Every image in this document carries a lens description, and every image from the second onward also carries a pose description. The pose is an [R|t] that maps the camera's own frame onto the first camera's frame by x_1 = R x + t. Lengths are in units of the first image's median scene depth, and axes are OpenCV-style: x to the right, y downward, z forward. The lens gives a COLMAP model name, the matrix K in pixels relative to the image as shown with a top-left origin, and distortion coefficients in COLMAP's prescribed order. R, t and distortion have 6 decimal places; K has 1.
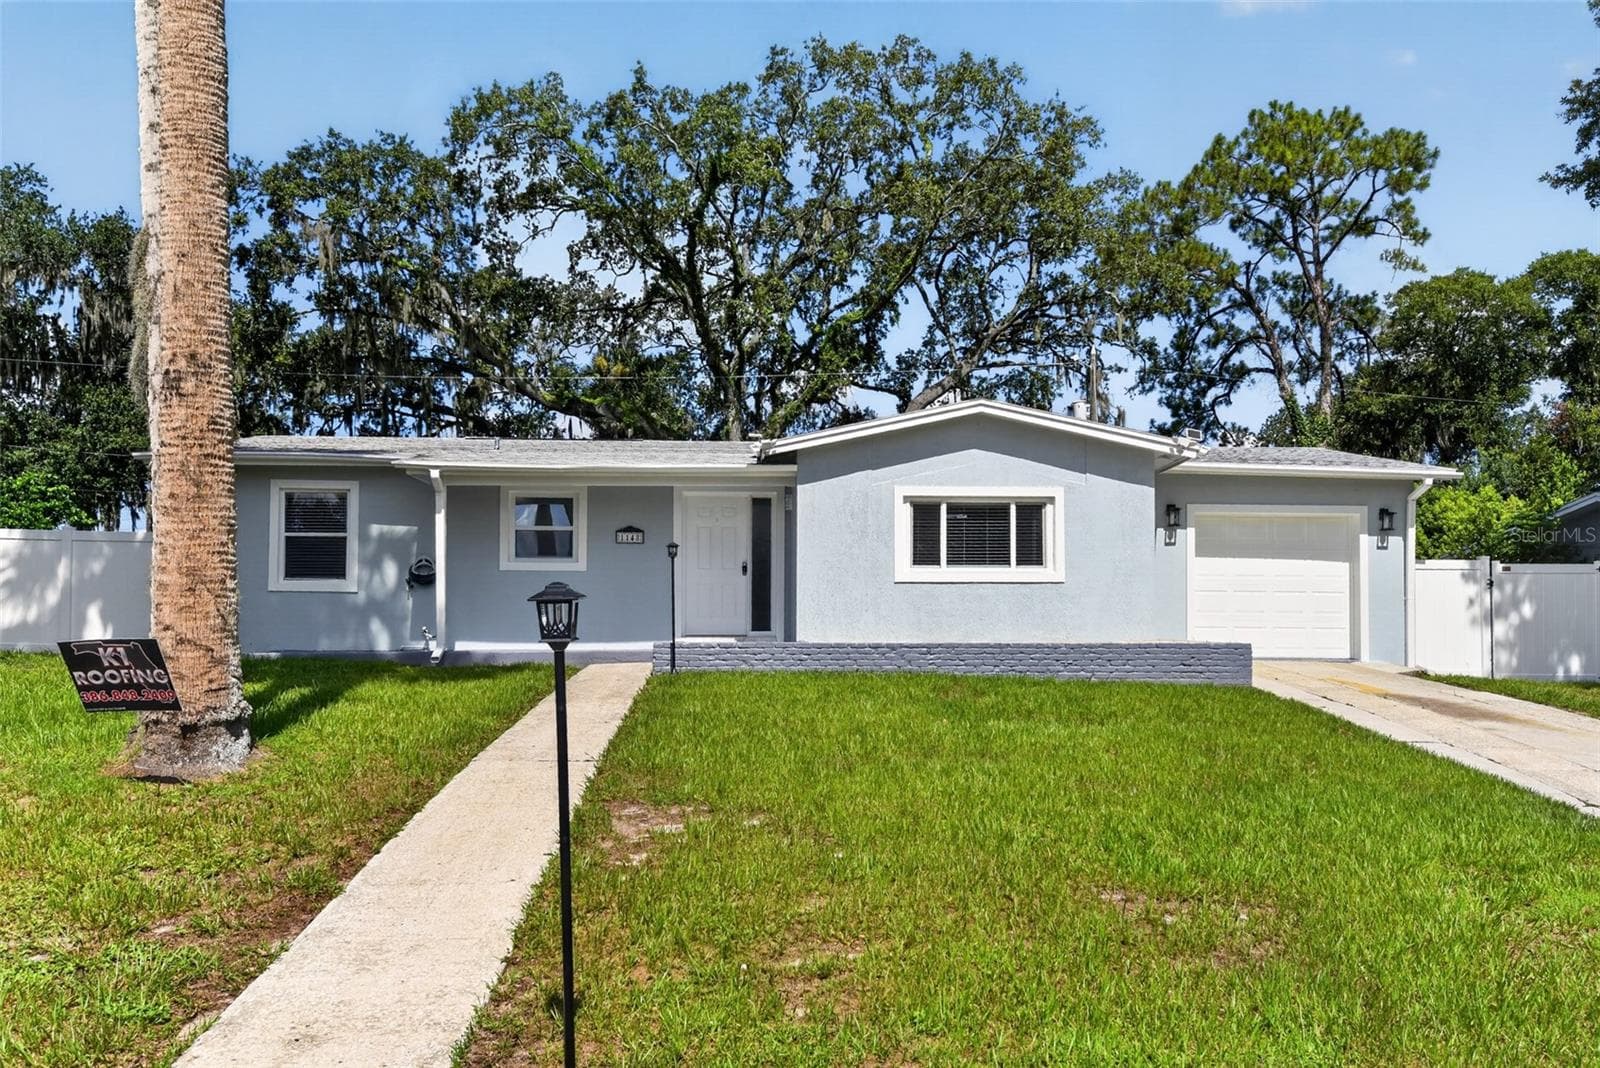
lens RADIAL K [[1262.3, 0, 800.6], [0, 1262.3, 556.9], [0, 0, 1]] dist [0.038848, 0.013654]
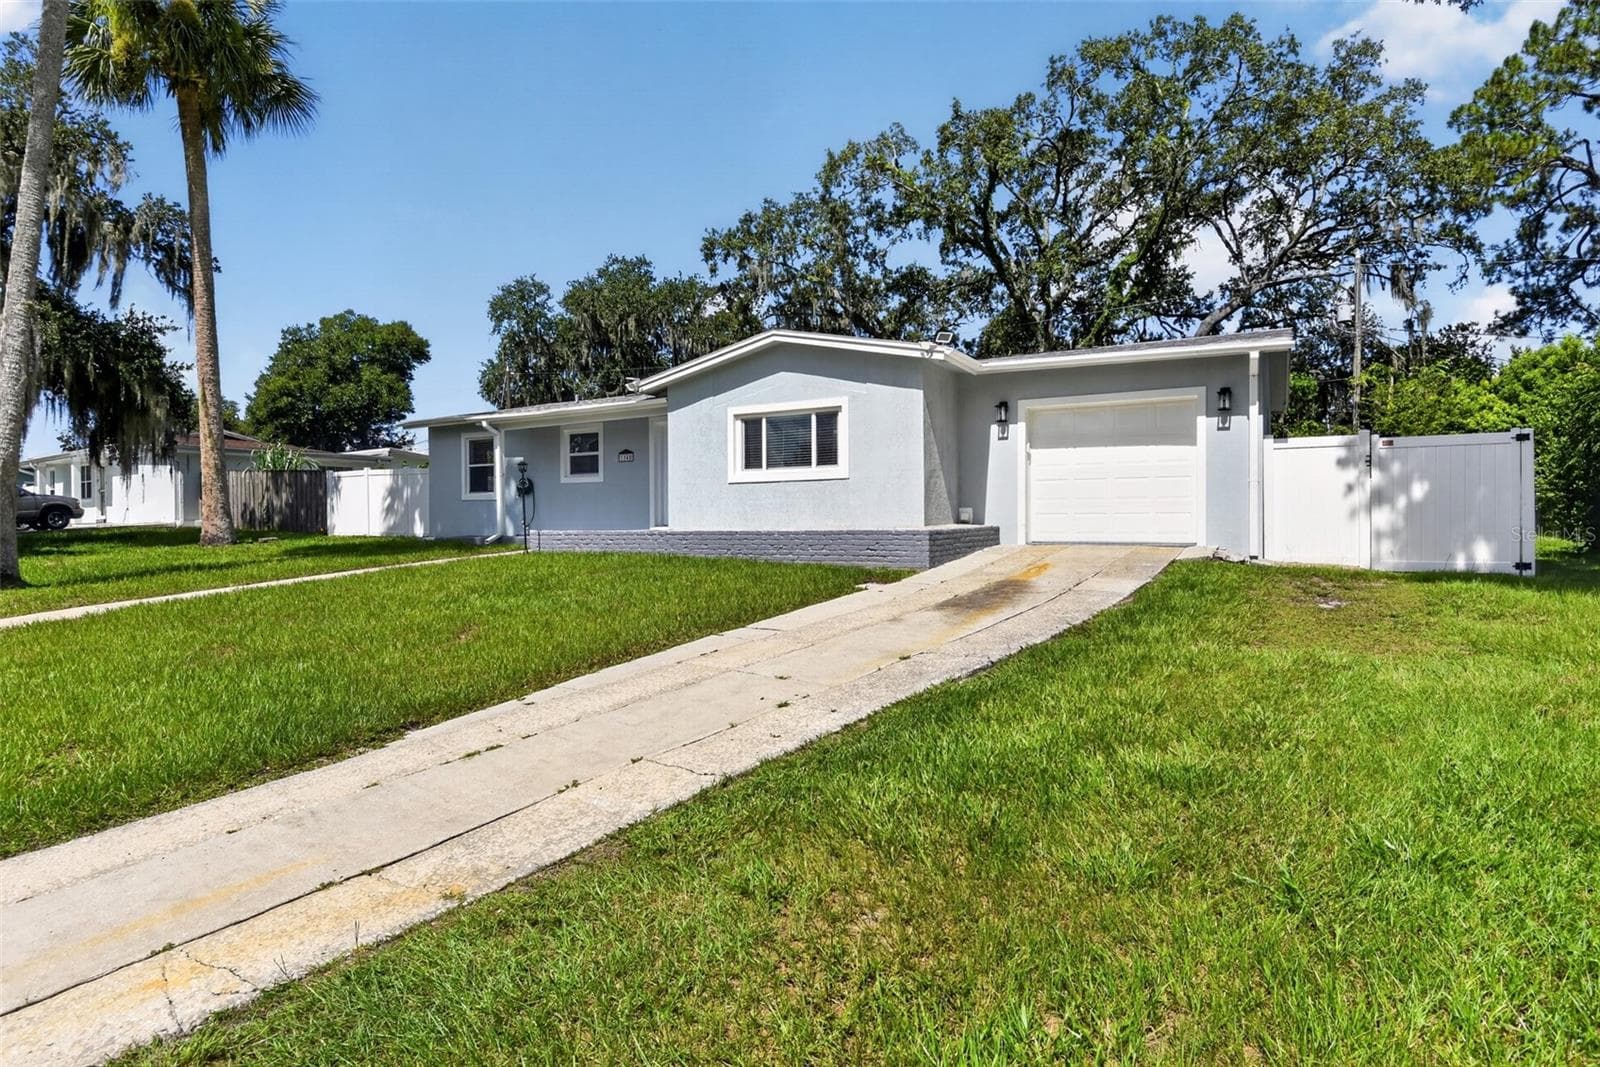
lens RADIAL K [[853.0, 0, 797.4], [0, 853.0, 524.3], [0, 0, 1]] dist [0.021942, -0.033381]
pose [[0.844454, -0.008361, -0.535563, 0.210521], [0.044112, 0.997567, 0.053980, 0.006378], [0.533809, -0.069208, 0.842768, 0.108518]]
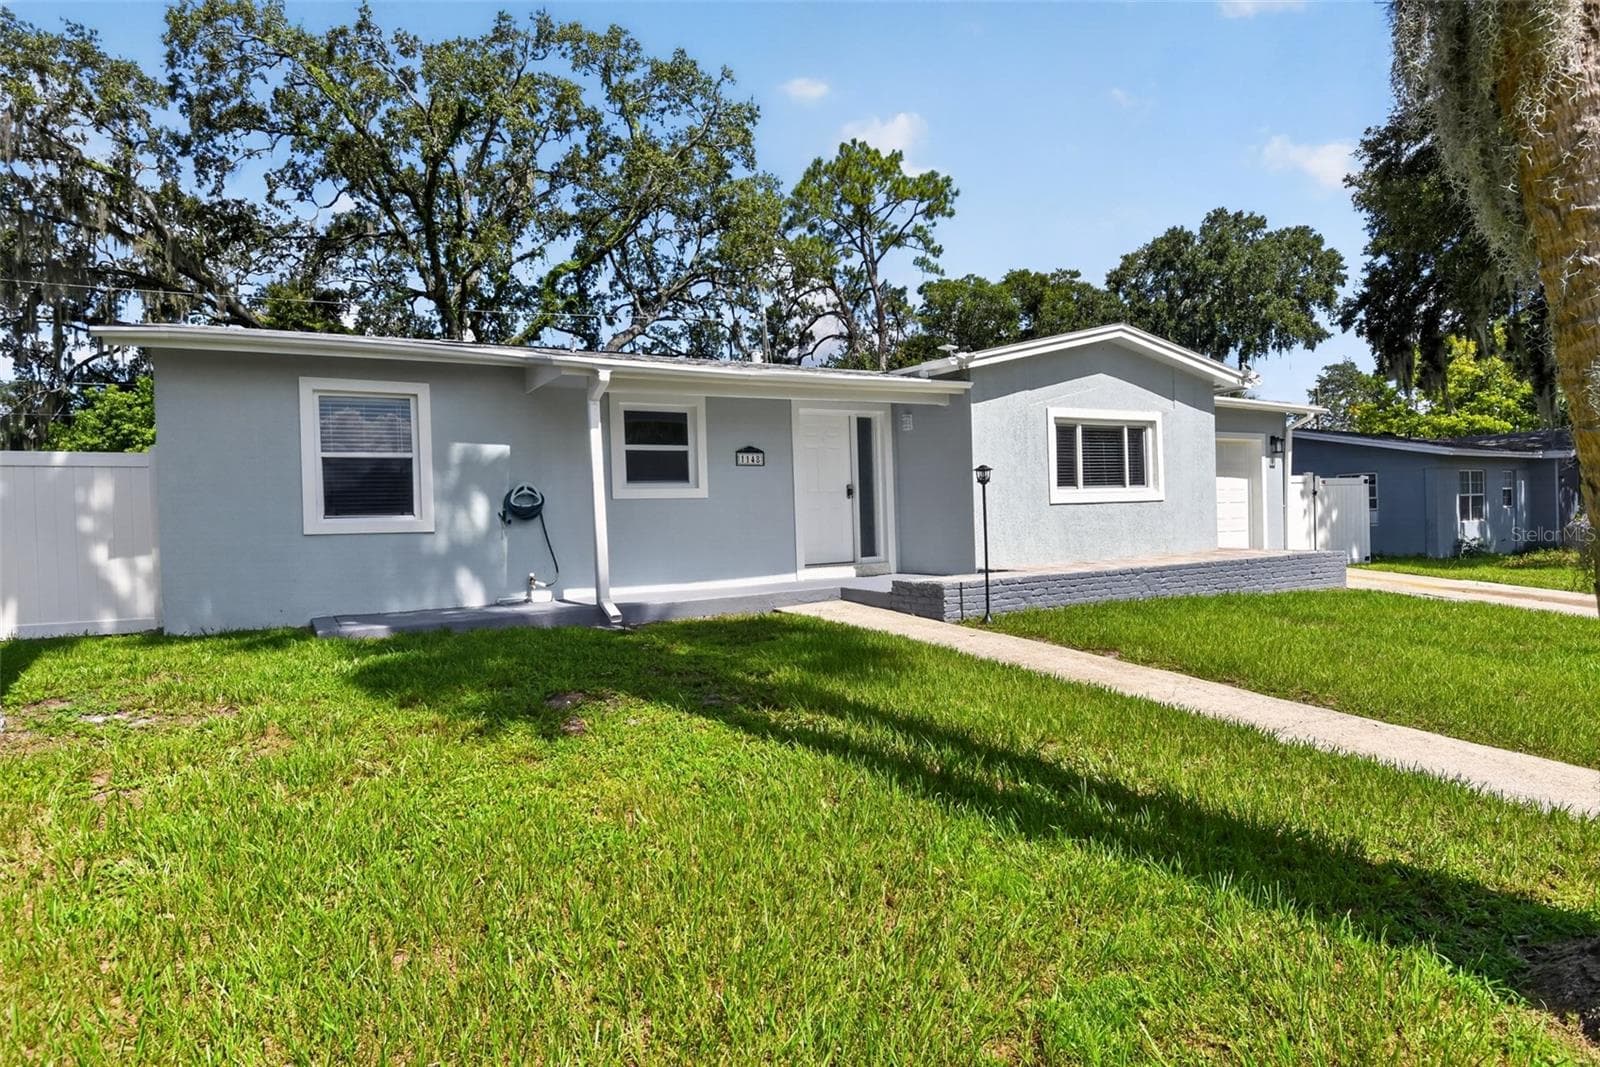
lens RADIAL K [[901.3, 0, 798.5], [0, 901.3, 530.1], [0, 0, 1]] dist [-0.015517, 0.000032]
pose [[0.893027, -0.036629, 0.448511, -0.149788], [0.007111, 0.997706, 0.067322, -0.003067], [-0.449948, -0.056931, 0.891238, 0.160305]]
